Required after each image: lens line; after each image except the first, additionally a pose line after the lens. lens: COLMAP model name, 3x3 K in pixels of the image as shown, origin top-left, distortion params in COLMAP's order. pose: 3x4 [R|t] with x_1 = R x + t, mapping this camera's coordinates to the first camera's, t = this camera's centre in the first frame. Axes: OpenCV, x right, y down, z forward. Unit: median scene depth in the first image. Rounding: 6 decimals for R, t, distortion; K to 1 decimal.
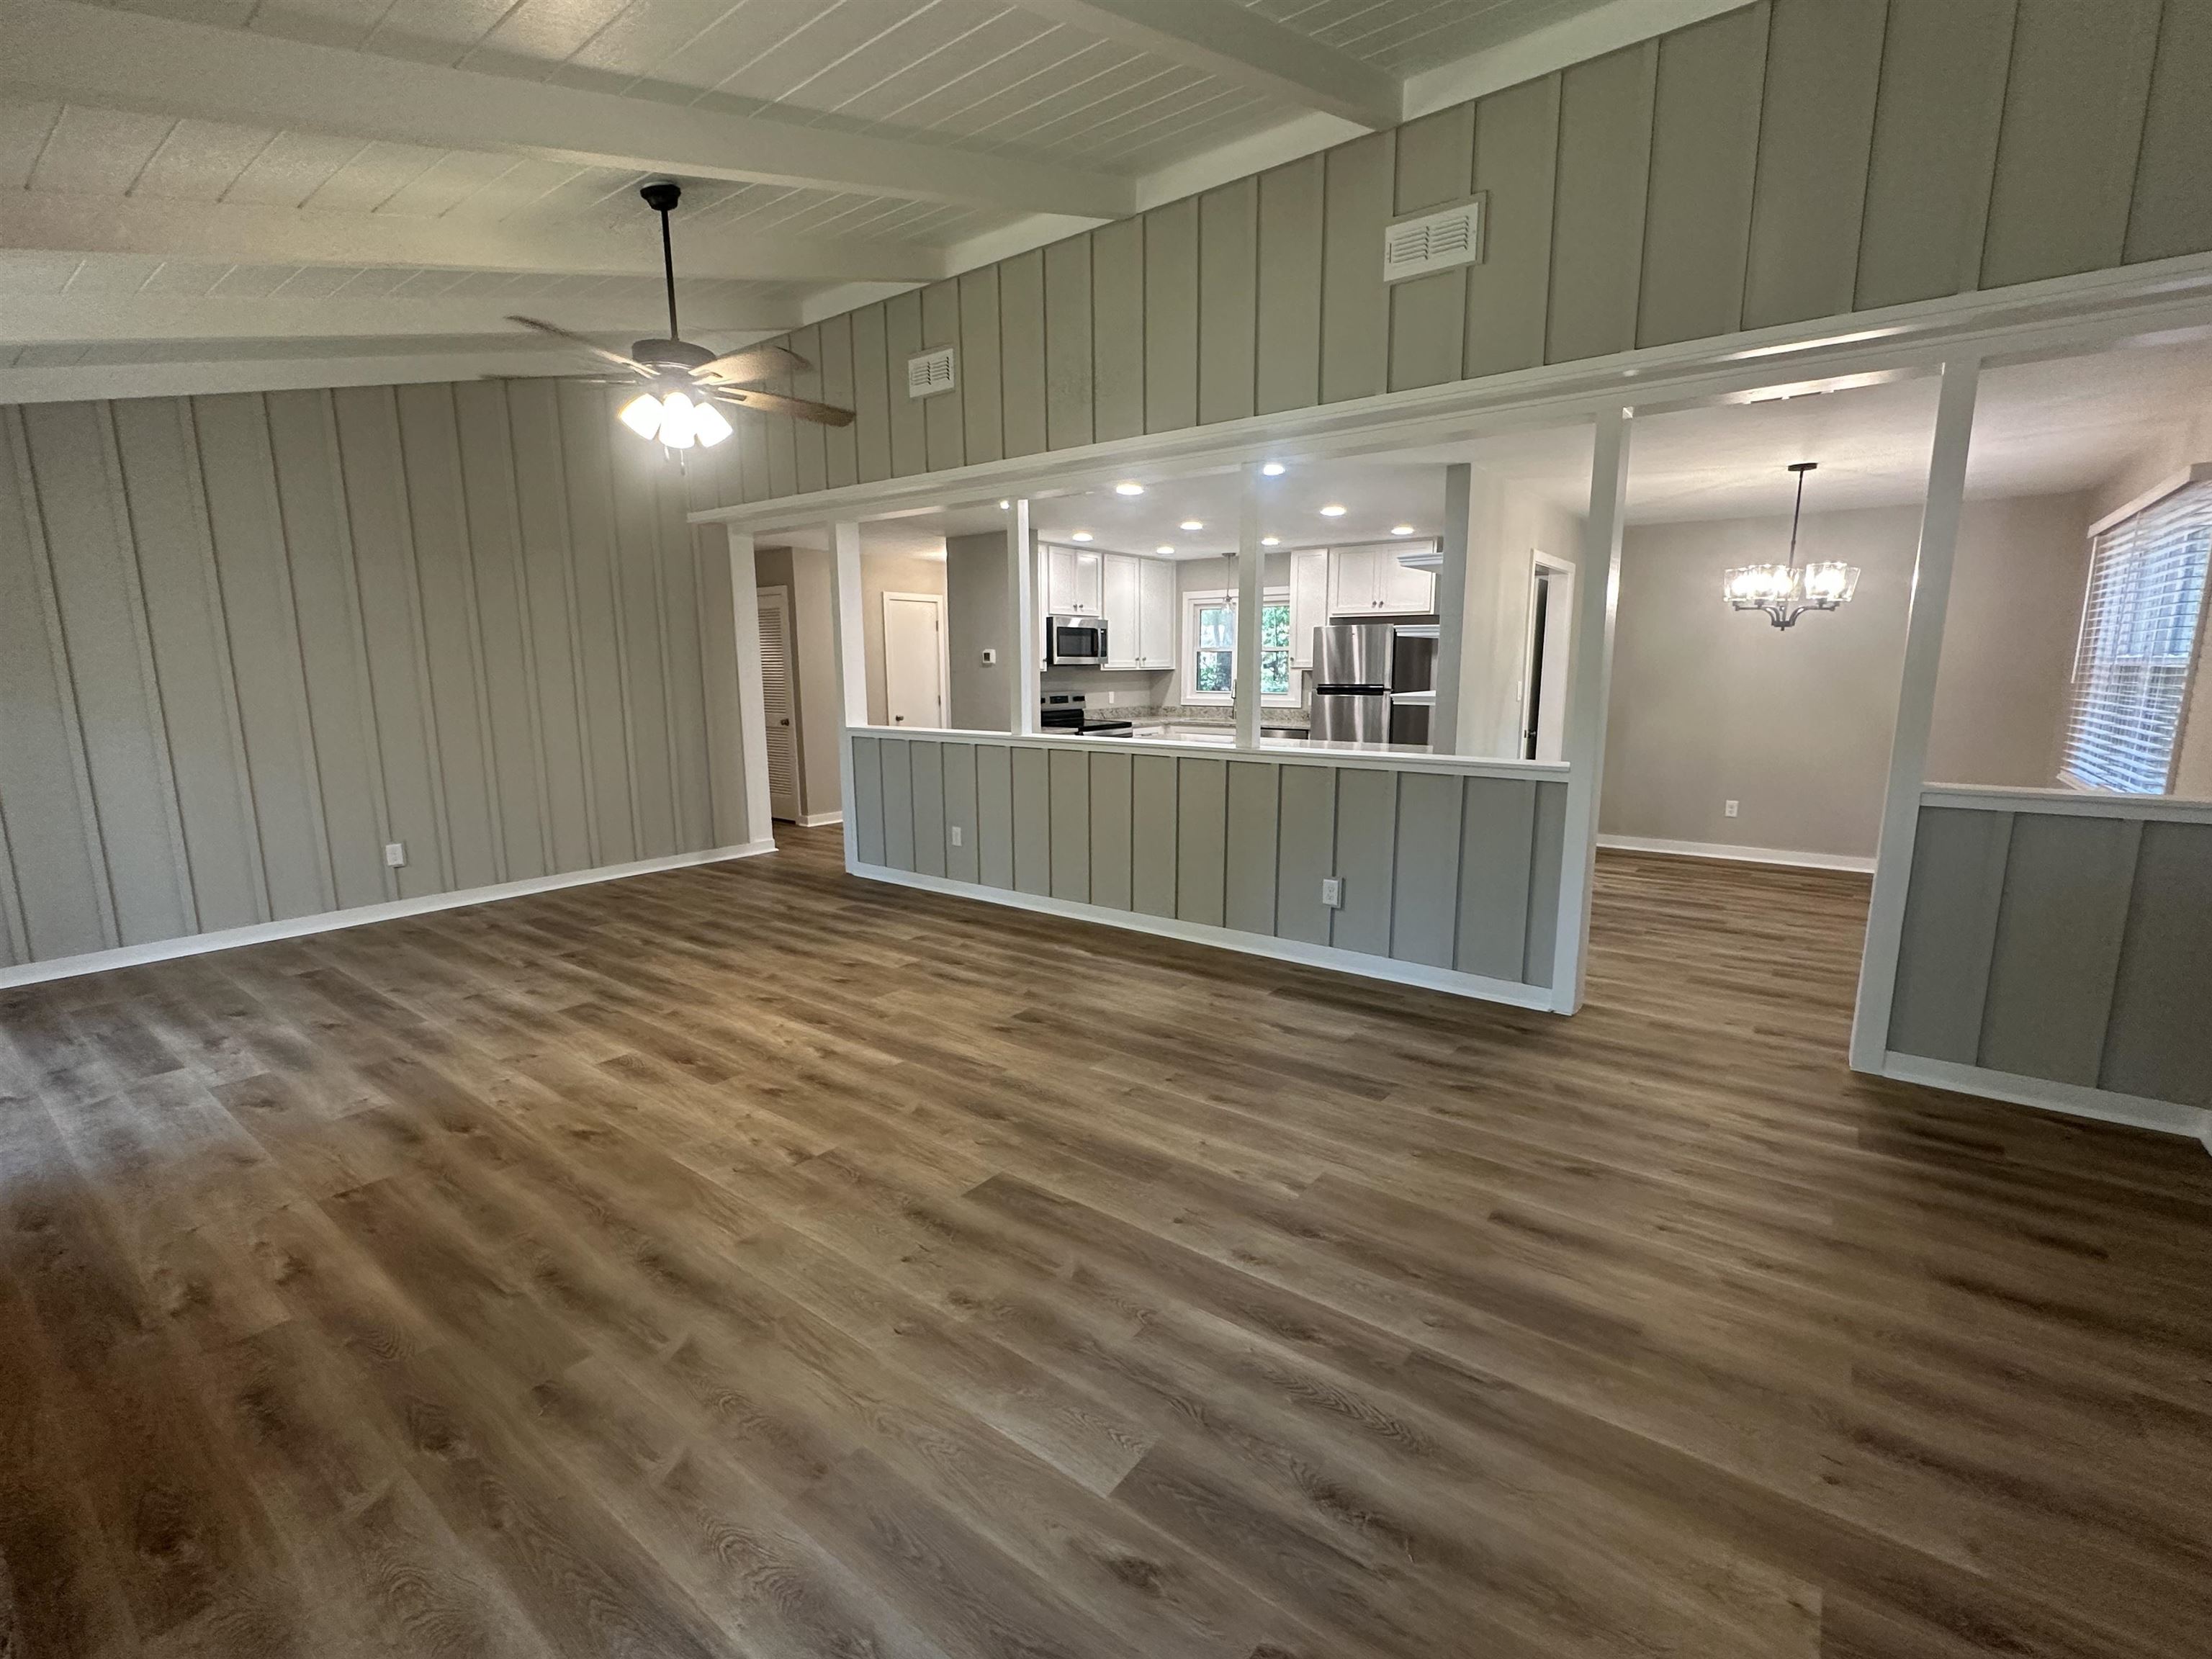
lens RADIAL K [[979.6, 0, 1100.2], [0, 979.6, 841.3], [0, 0, 1]] dist [-0.005439, 0.002008]
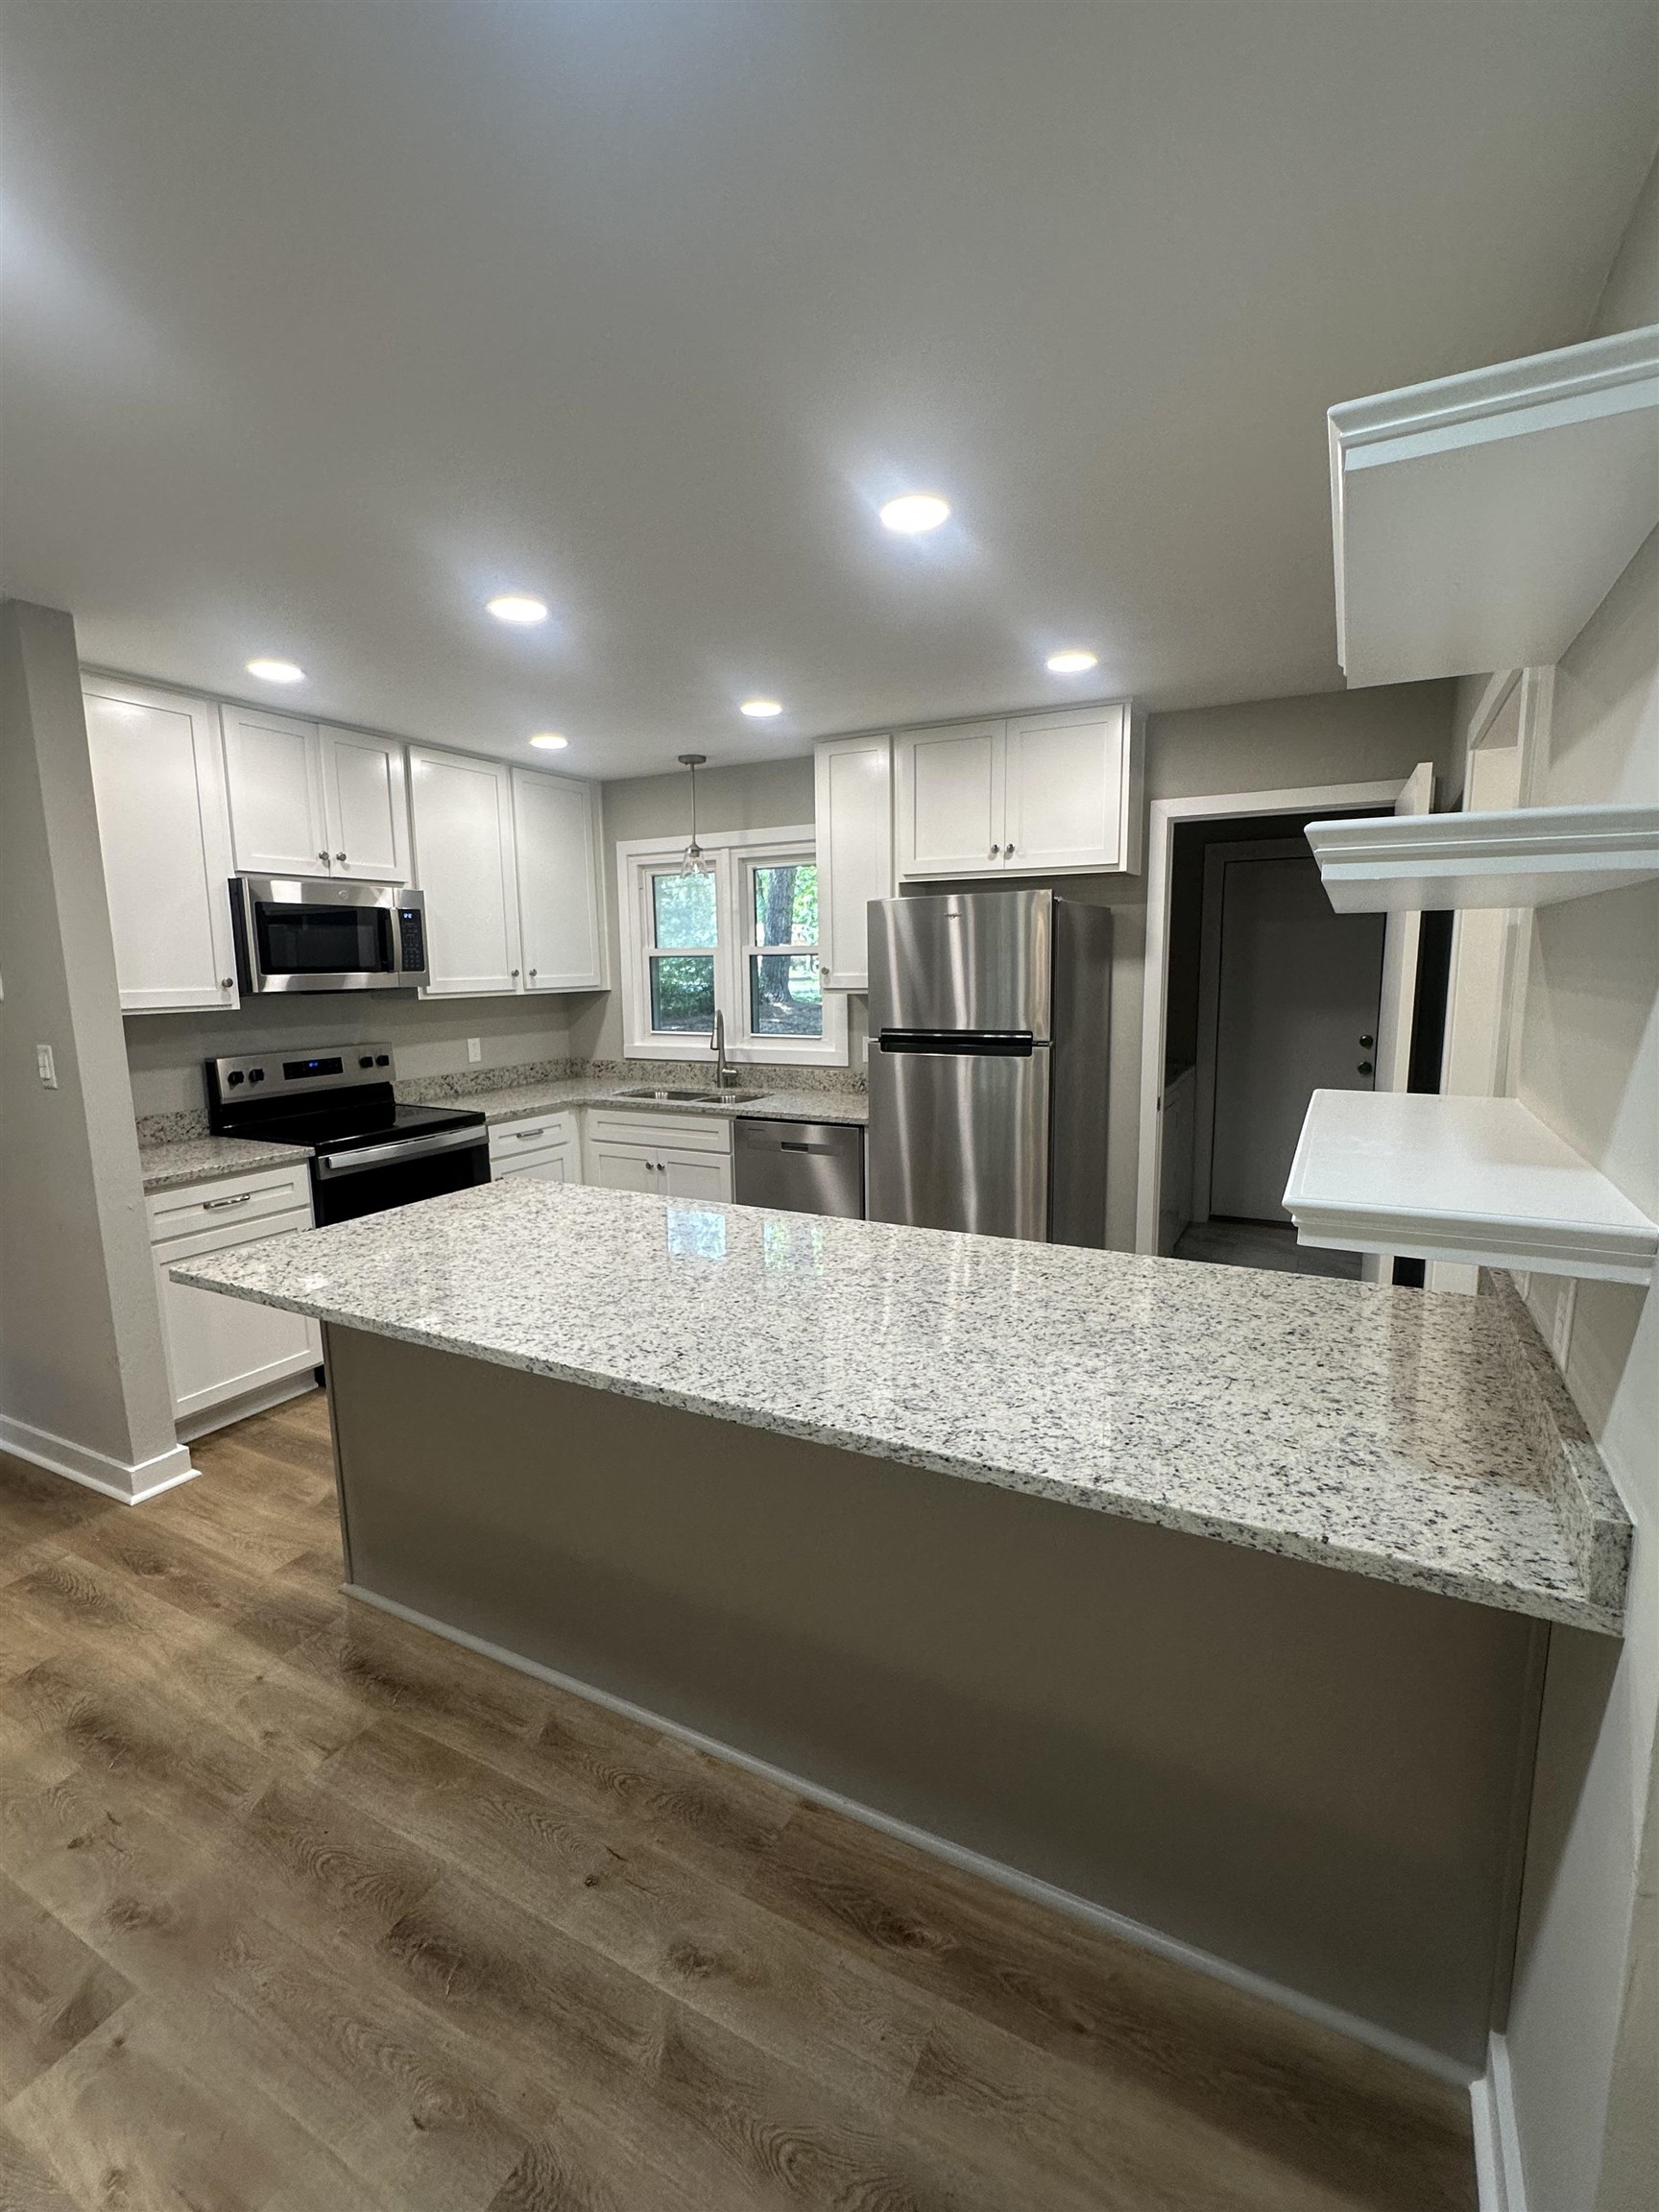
lens RADIAL K [[979.6, 0, 831.9], [0, 979.6, 1107.6], [0, 0, 1]] dist [-0.005439, 0.002008]
pose [[0.986325, -0.034995, 0.161054, 0.119293], [0.040265, 0.998751, -0.029574, -0.104591], [-0.159818, 0.035655, 0.986502, 0.527977]]
